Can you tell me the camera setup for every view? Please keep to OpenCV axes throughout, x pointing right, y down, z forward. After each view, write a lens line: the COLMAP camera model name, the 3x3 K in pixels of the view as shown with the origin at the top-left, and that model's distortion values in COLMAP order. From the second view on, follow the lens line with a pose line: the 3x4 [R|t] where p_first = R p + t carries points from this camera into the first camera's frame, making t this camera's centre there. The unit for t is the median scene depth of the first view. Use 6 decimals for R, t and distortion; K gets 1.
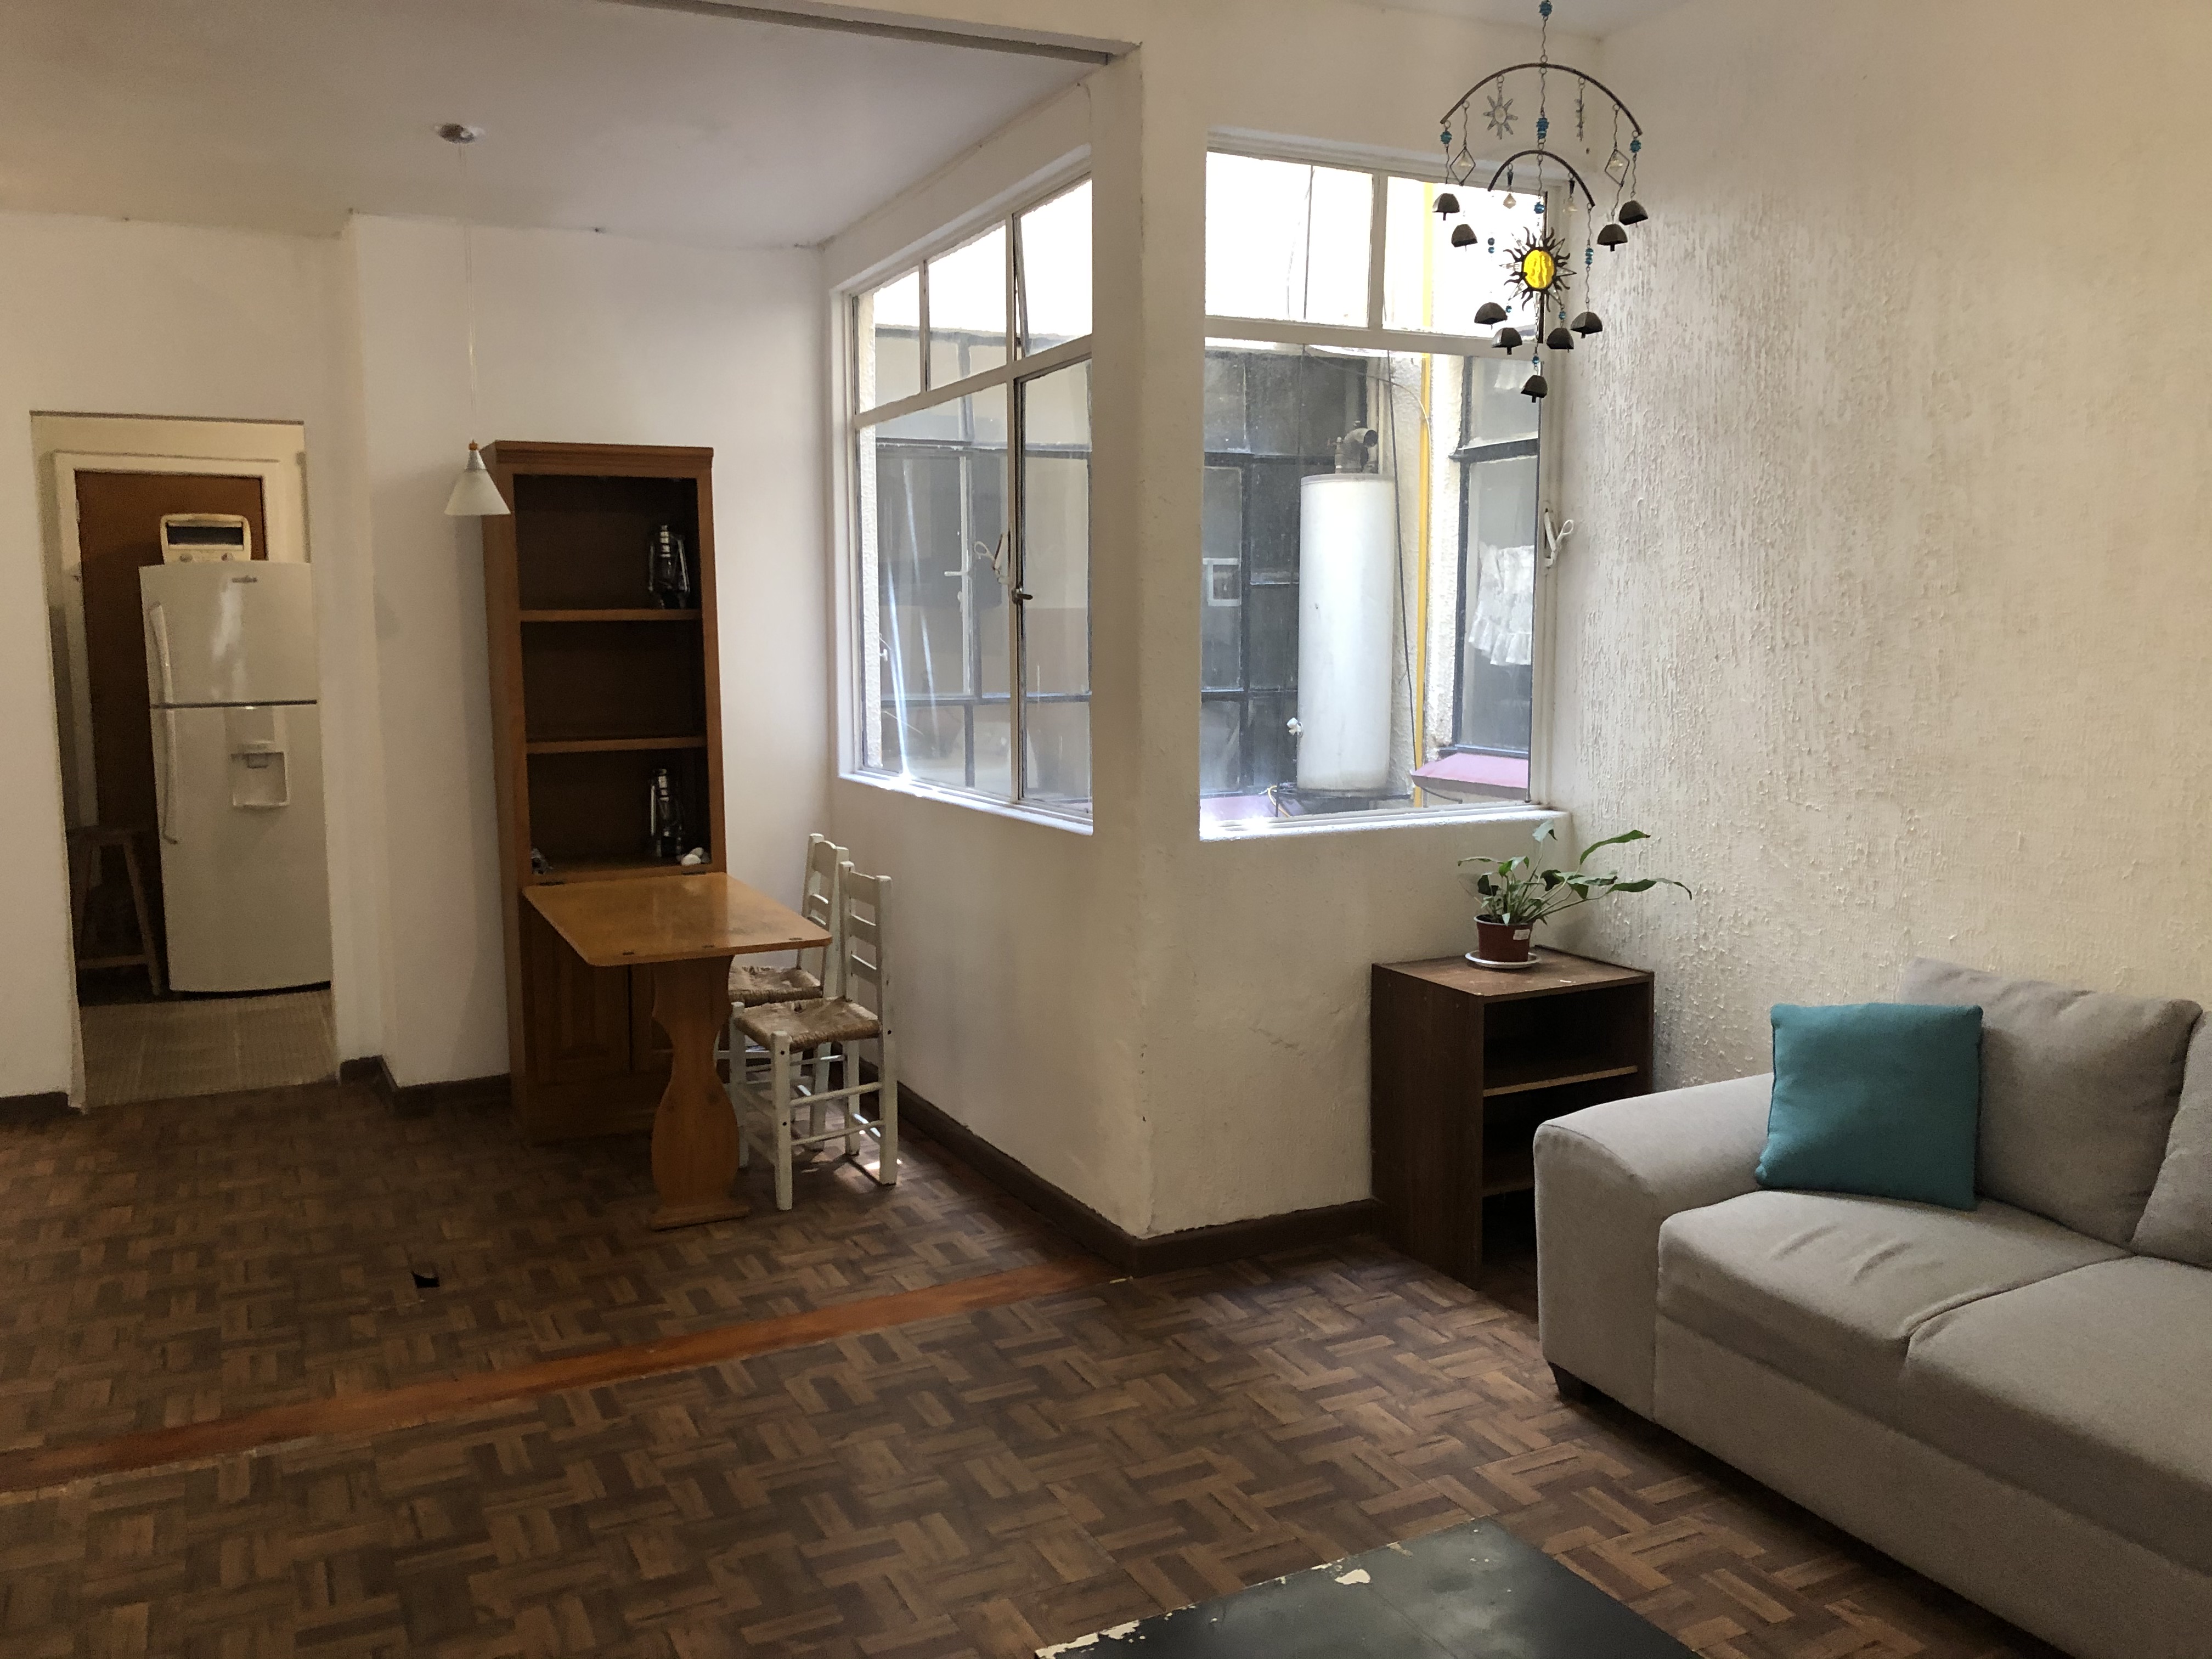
lens RADIAL K [[1815.6, 0, 1087.2], [0, 1815.6, 807.2], [0, 0, 1]] dist [0.042413, -0.042771]
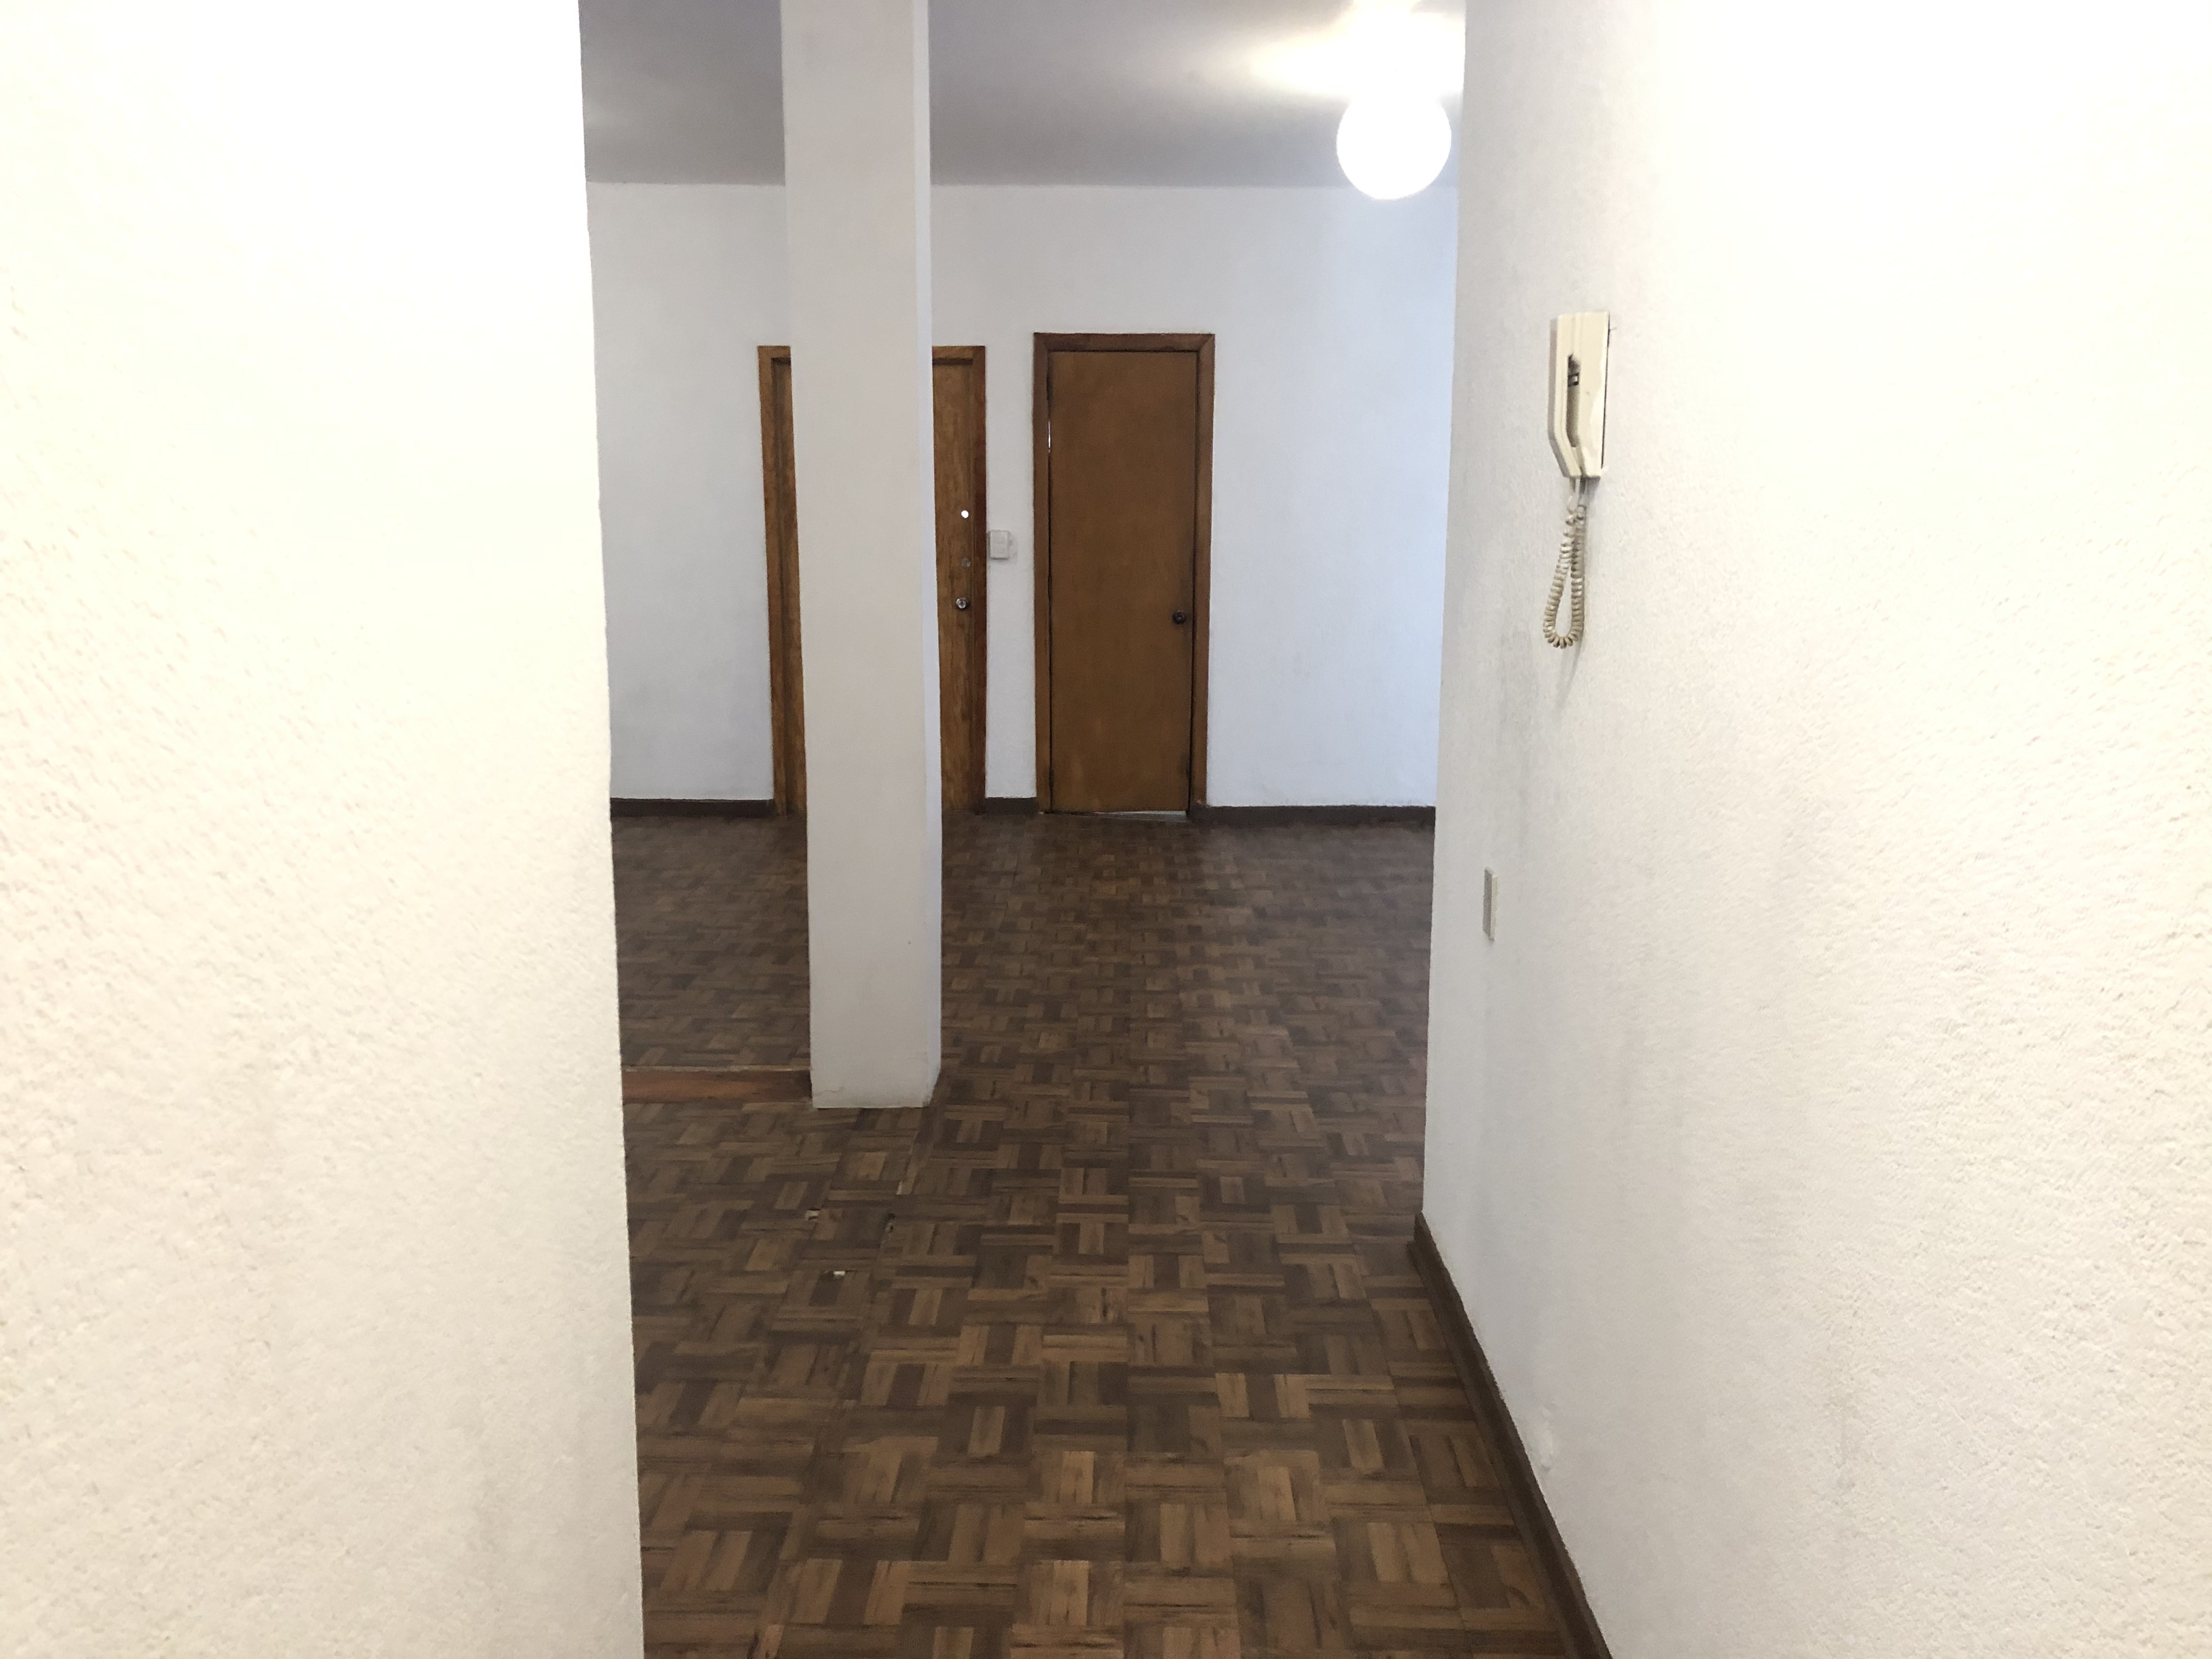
lens RADIAL K [[1815.6, 0, 1088.9], [0, 1815.6, 833.0], [0, 0, 1]] dist [0.042413, -0.042771]
pose [[-0.892828, -0.078609, 0.443484, -1.219583], [0.048933, 0.961893, 0.269011, -0.164055], [-0.447731, 0.261882, -0.854959, 1.760528]]
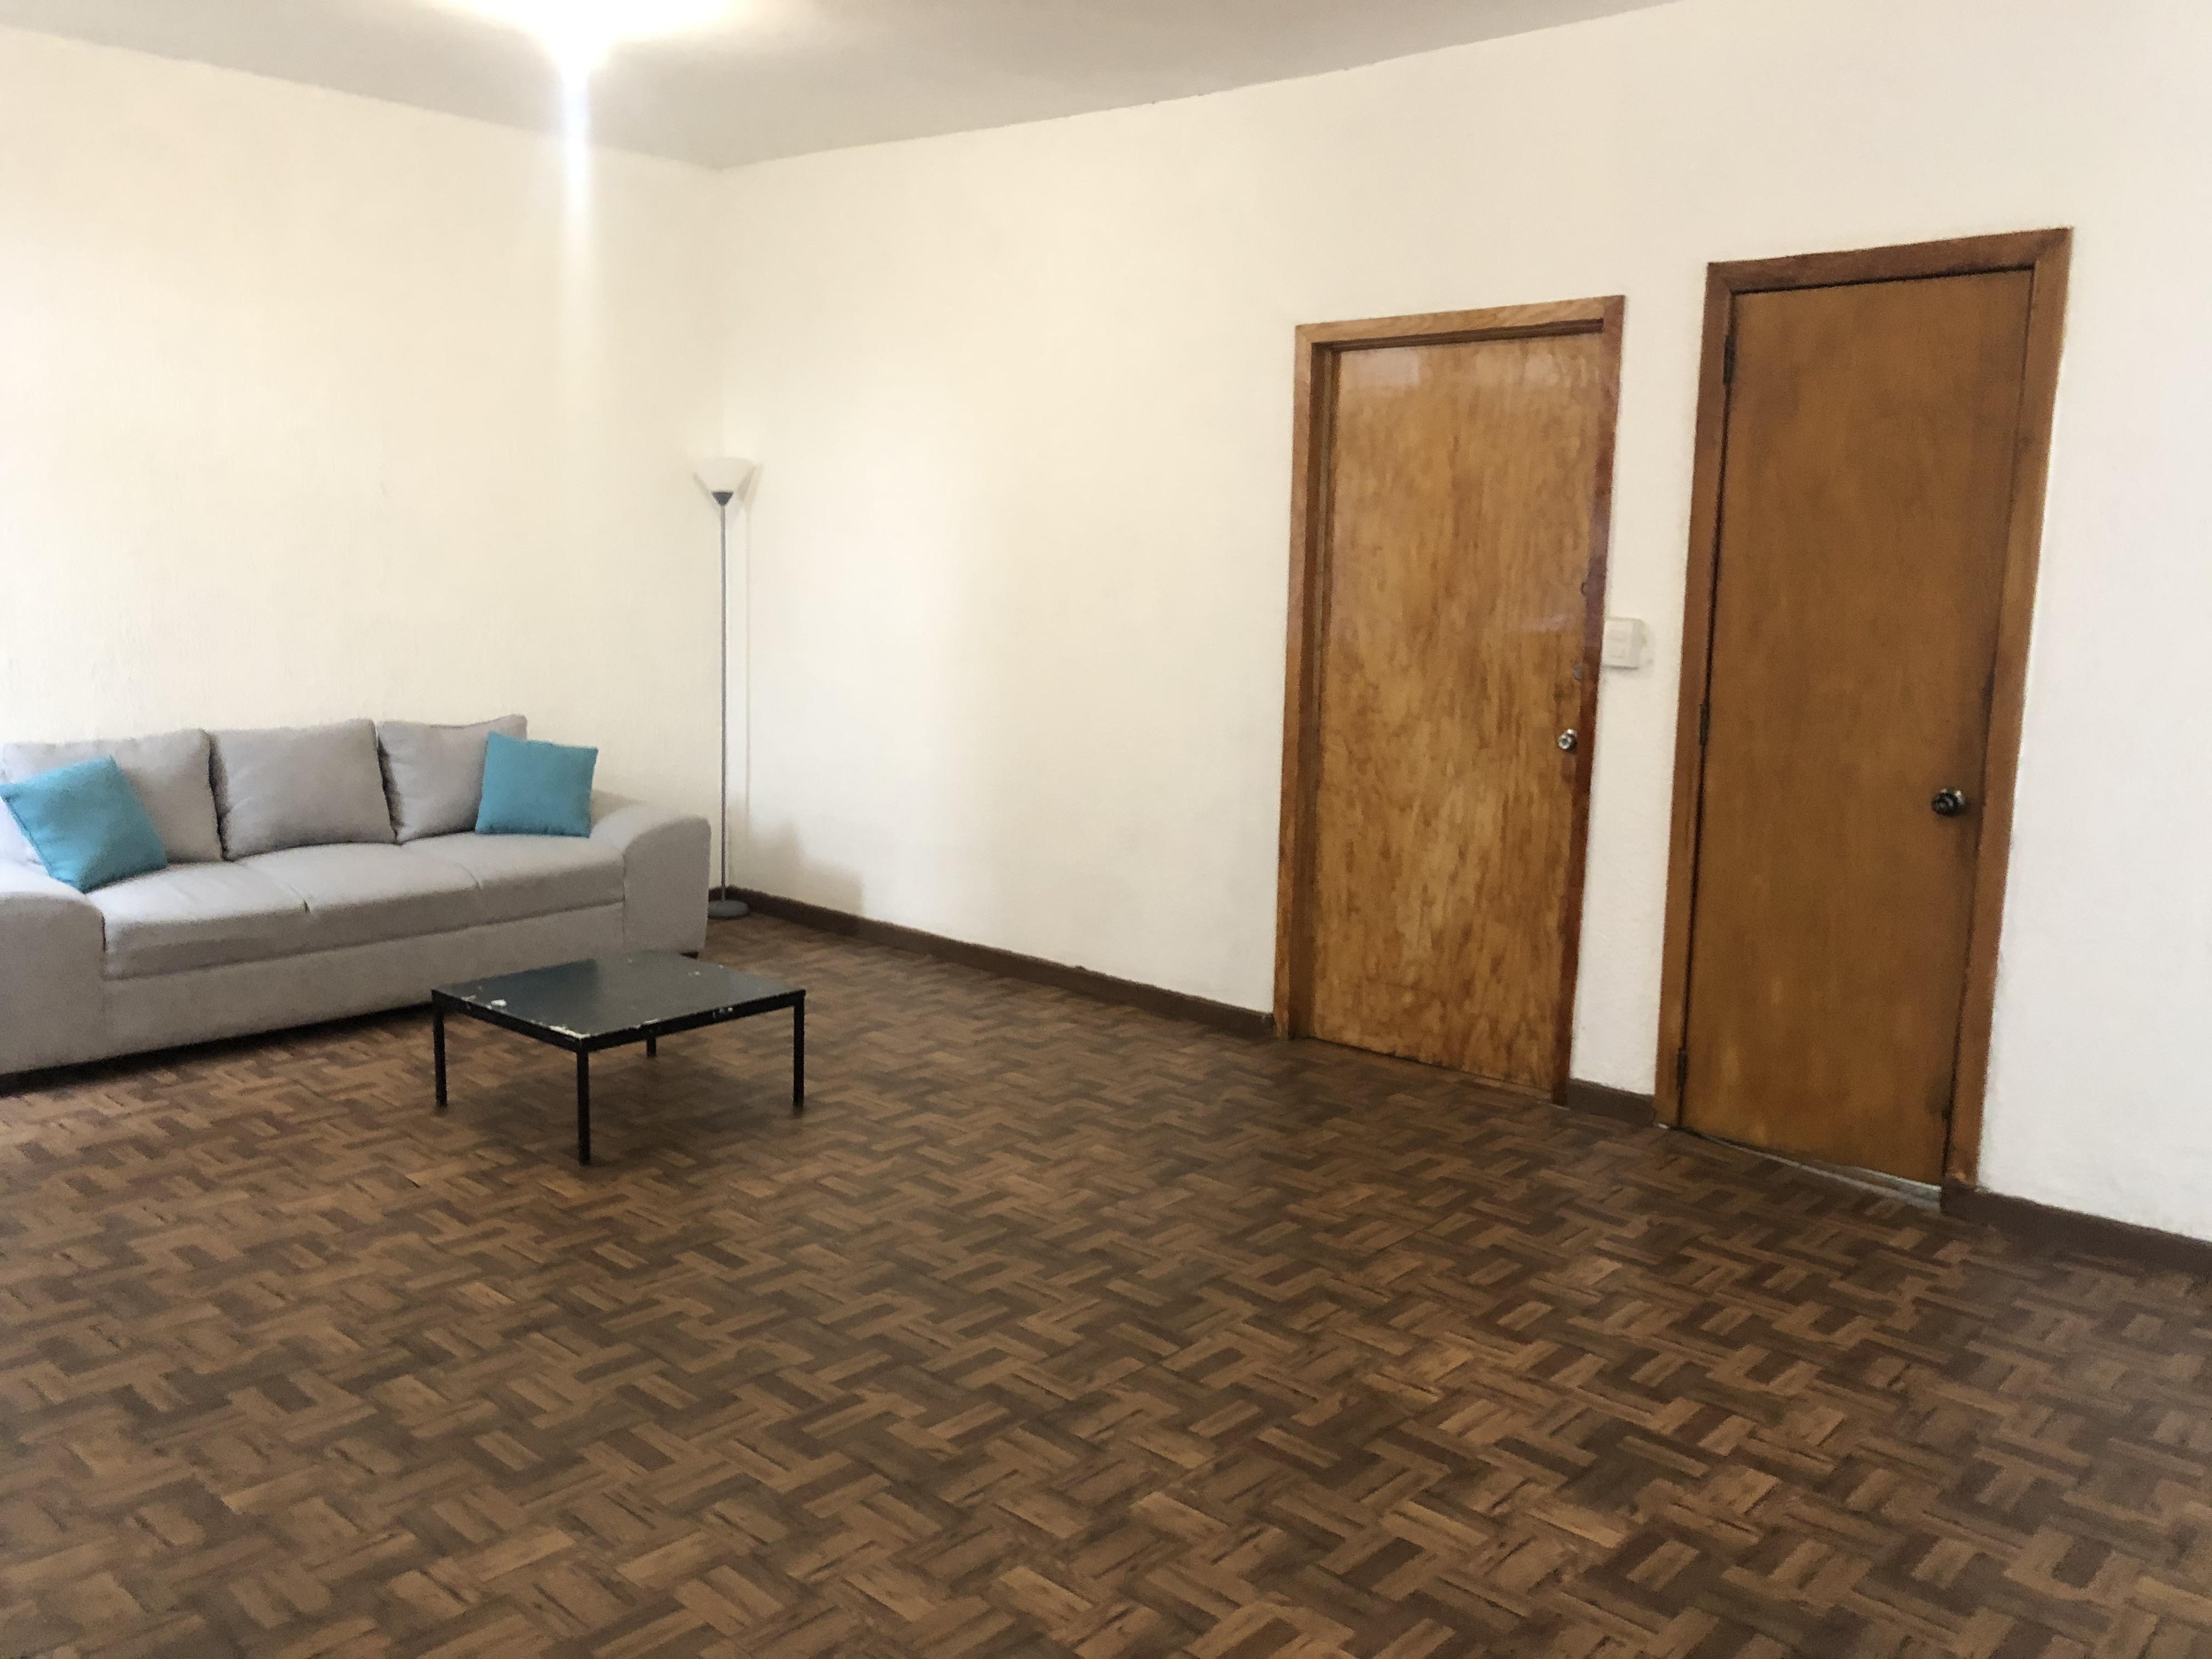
lens RADIAL K [[1815.6, 0, 1090.3], [0, 1815.6, 815.6], [0, 0, 1]] dist [0.042413, -0.042771]
pose [[-0.357699, -0.135987, 0.923882, -1.156479], [0.080910, 0.981107, 0.175736, -0.048795], [-0.930325, 0.137612, -0.339939, 0.635127]]
